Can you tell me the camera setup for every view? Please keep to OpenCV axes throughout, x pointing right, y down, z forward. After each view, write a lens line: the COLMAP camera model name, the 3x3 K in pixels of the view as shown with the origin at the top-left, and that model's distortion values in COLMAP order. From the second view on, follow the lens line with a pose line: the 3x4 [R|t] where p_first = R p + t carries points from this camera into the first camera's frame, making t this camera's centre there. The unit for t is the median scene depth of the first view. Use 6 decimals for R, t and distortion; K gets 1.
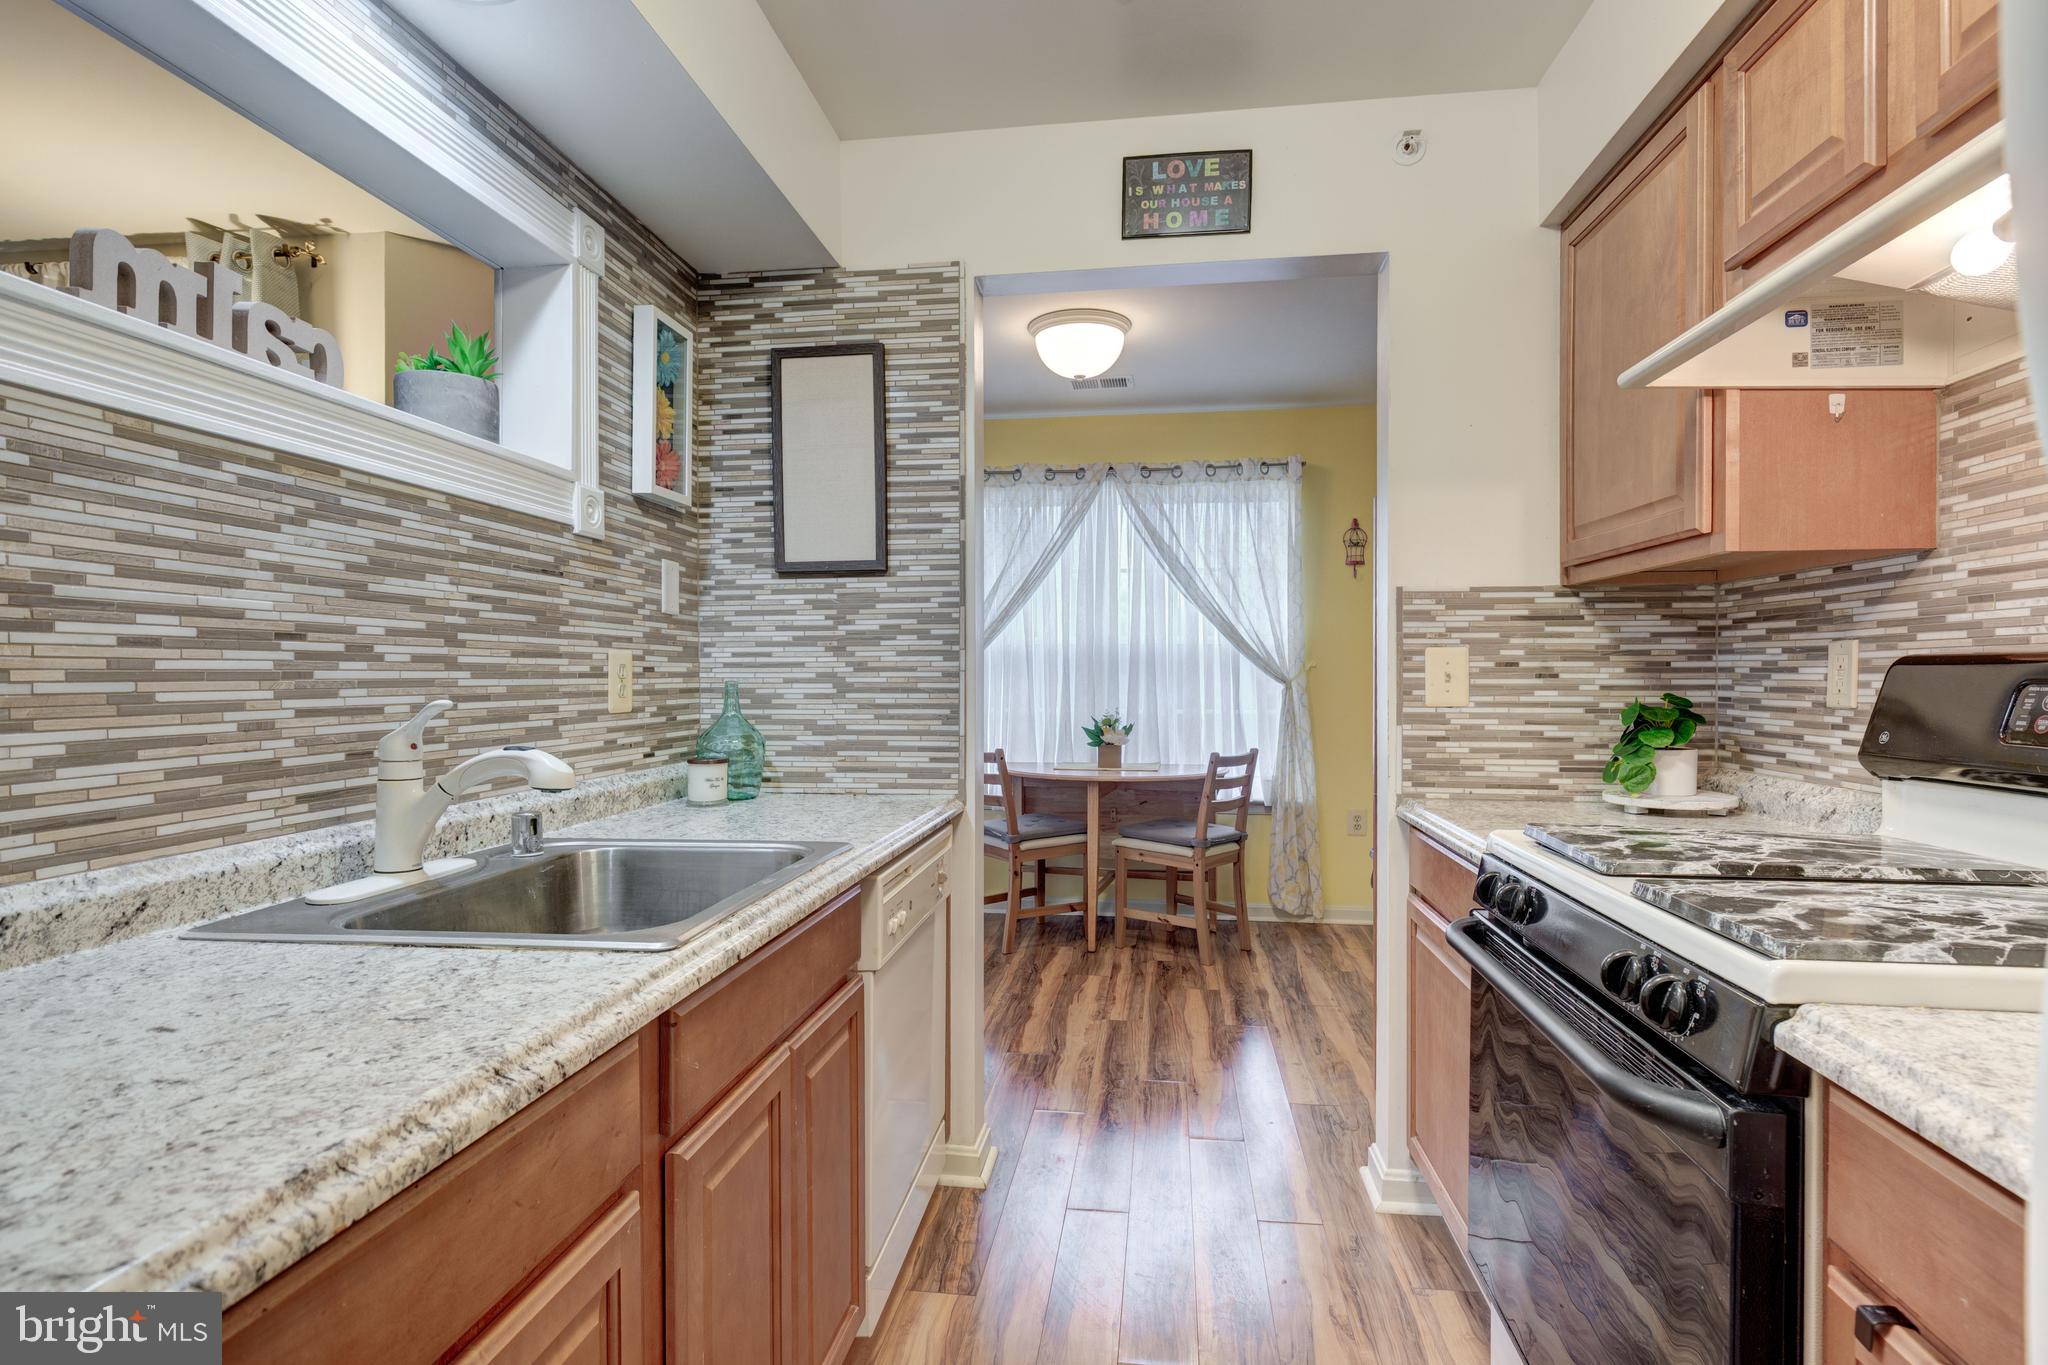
lens RADIAL K [[1003.1, 0, 1024.0], [0, 1003.1, 682.5], [0, 0, 1]] dist [-0.001621, -0.000265]
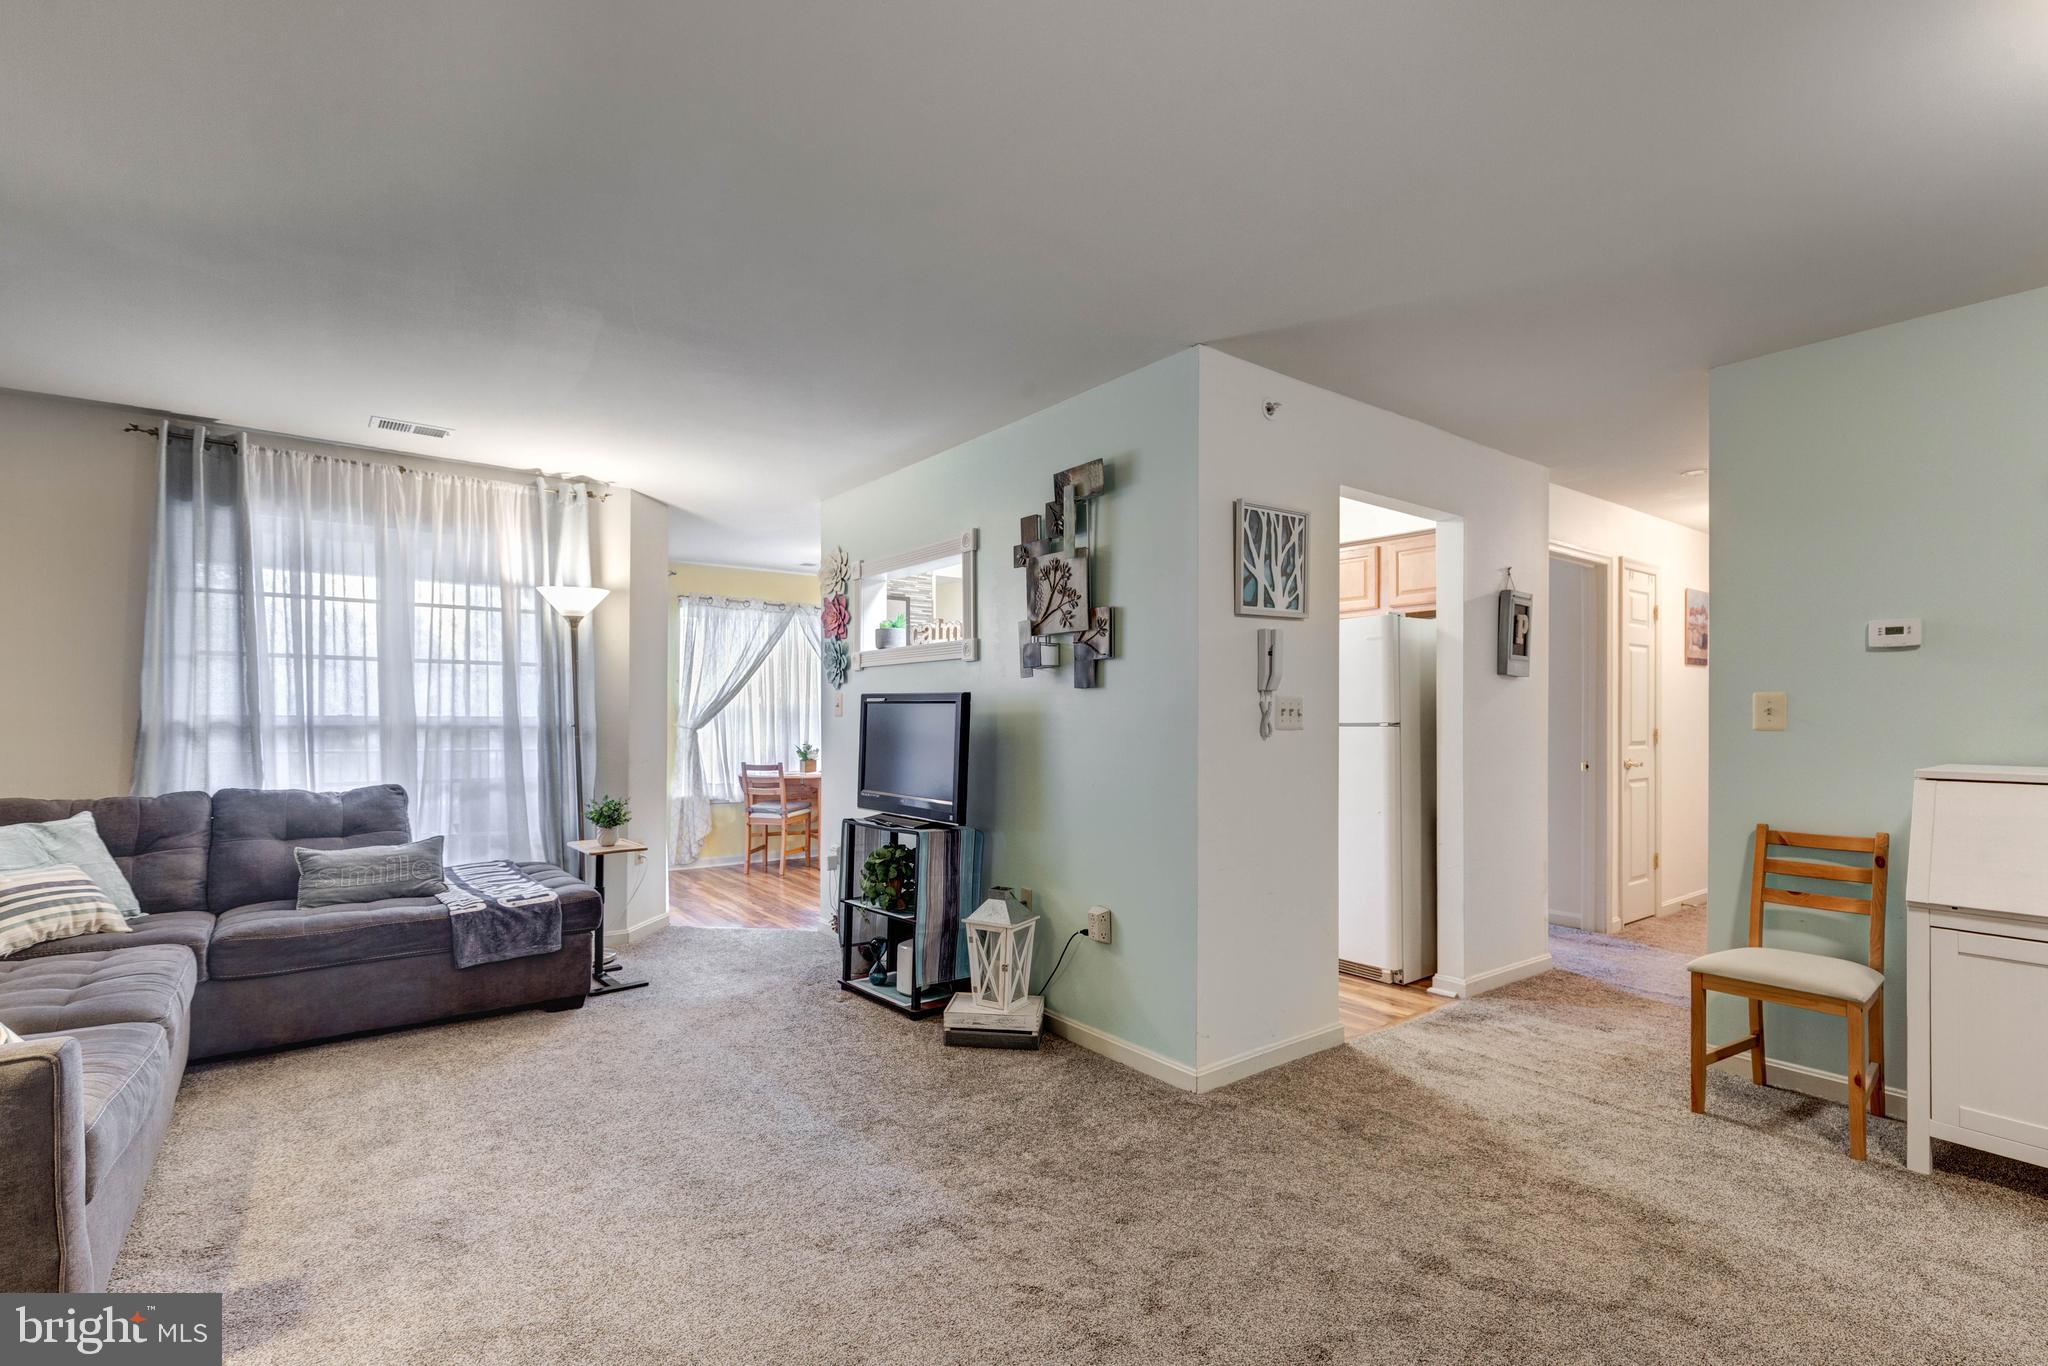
lens RADIAL K [[949.0, 0, 1018.8], [0, 949.0, 712.2], [0, 0, 1]] dist [0.001386, -0.000031]
pose [[0.702087, 0.004138, 0.712079, -2.066841], [0.003502, 0.999951, -0.009263, -0.017350], [-0.712083, 0.008997, 0.702038, -1.135819]]
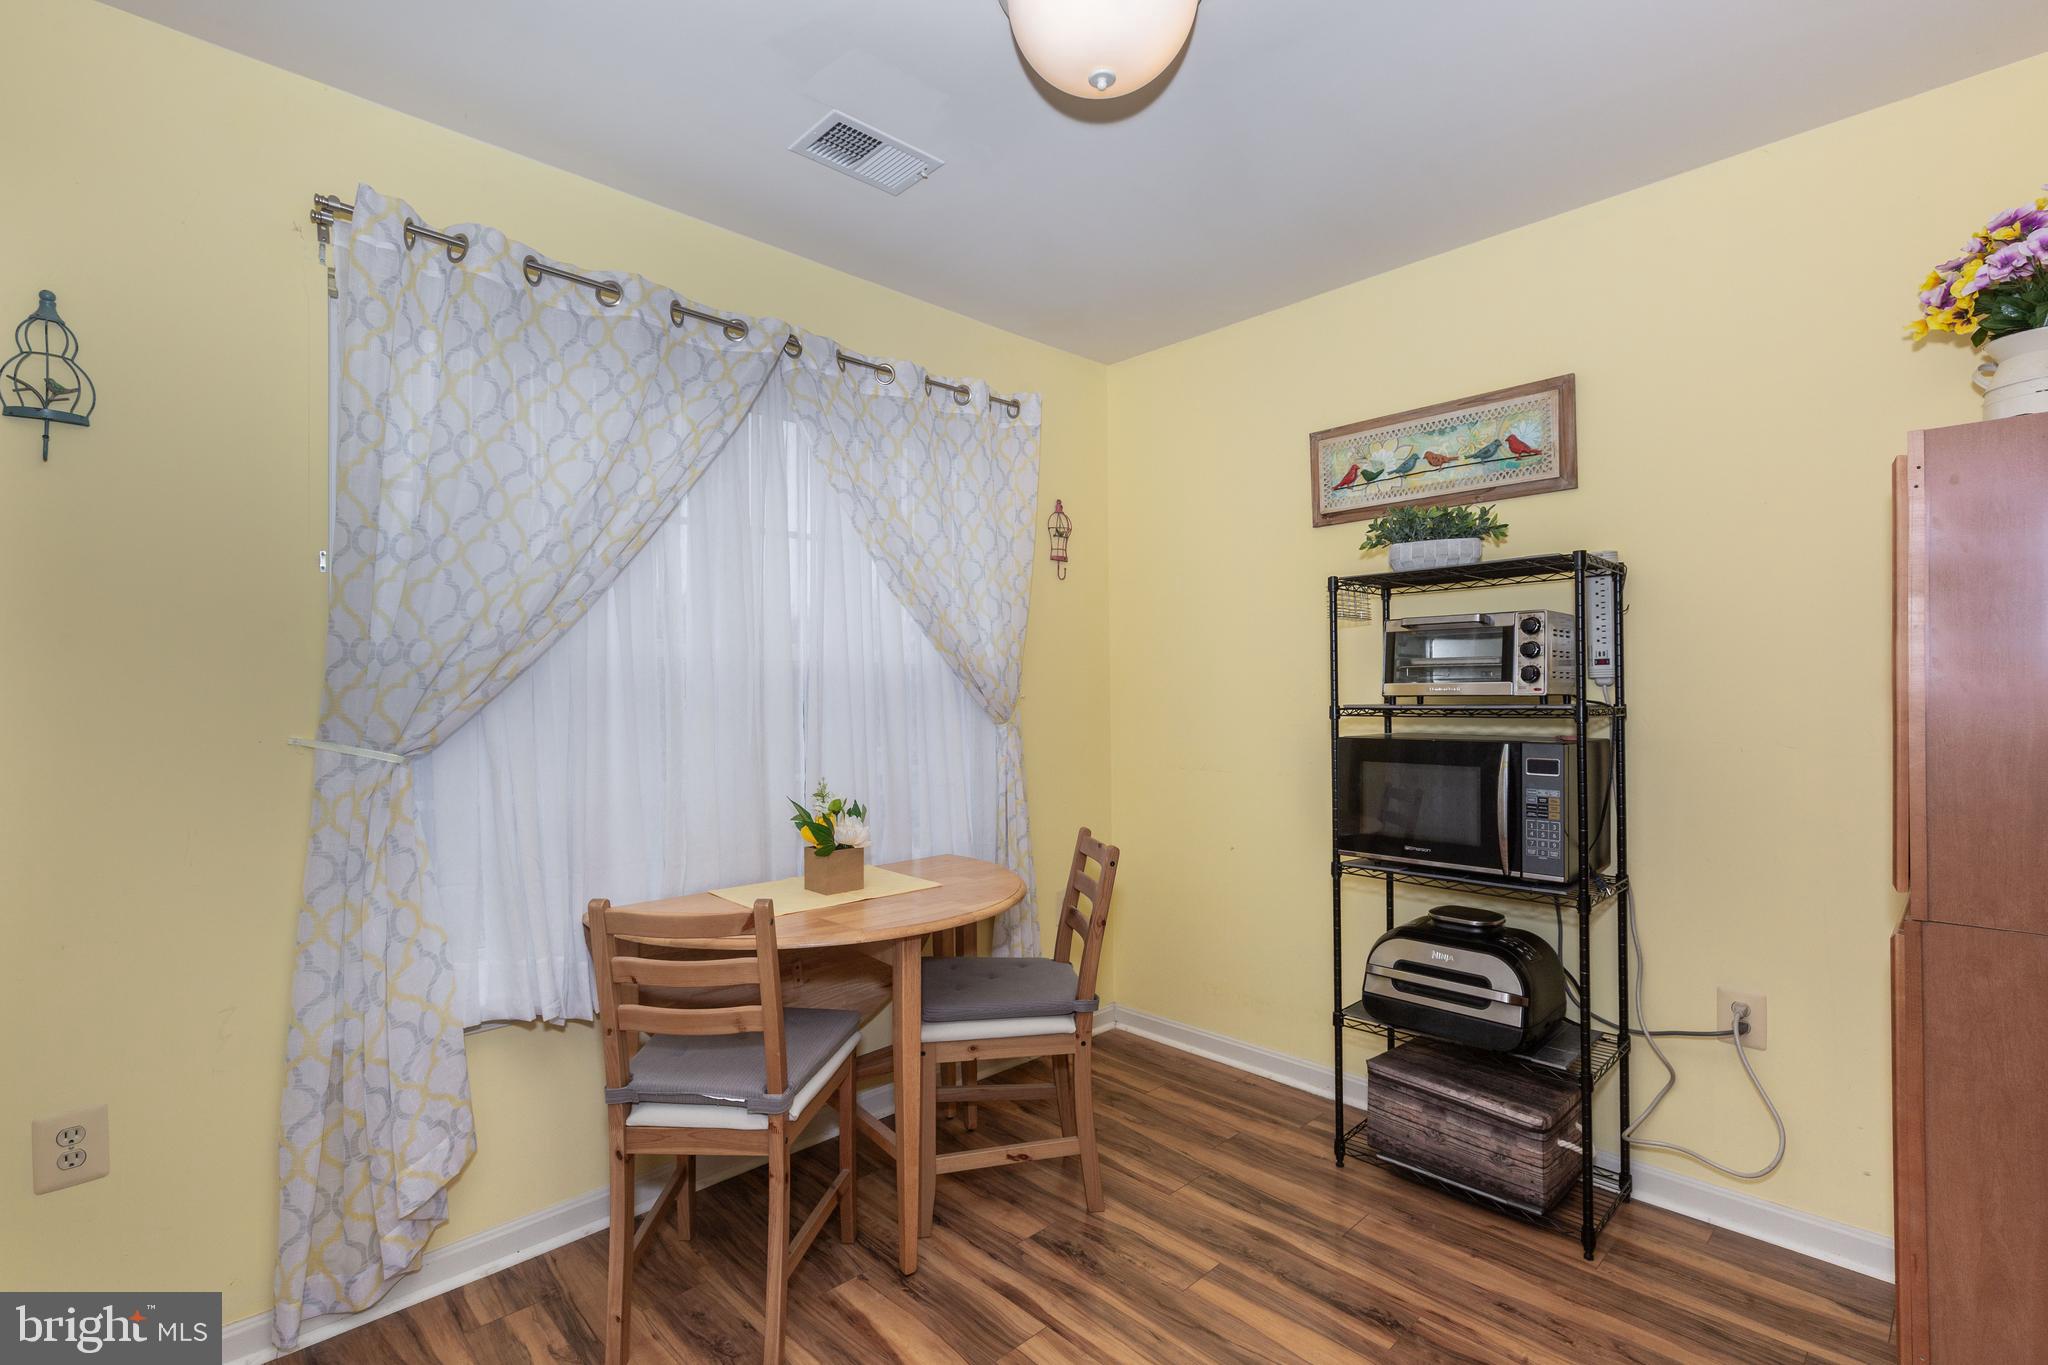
lens RADIAL K [[923.4, 0, 1022.8], [0, 923.4, 685.7], [0, 0, 1]] dist [0.002901, 0.000998]
pose [[0.608941, -0.002665, 0.793211, -0.578711], [0.013425, 0.999886, -0.006947, -0.047654], [-0.793102, 0.014879, 0.608907, 1.472524]]
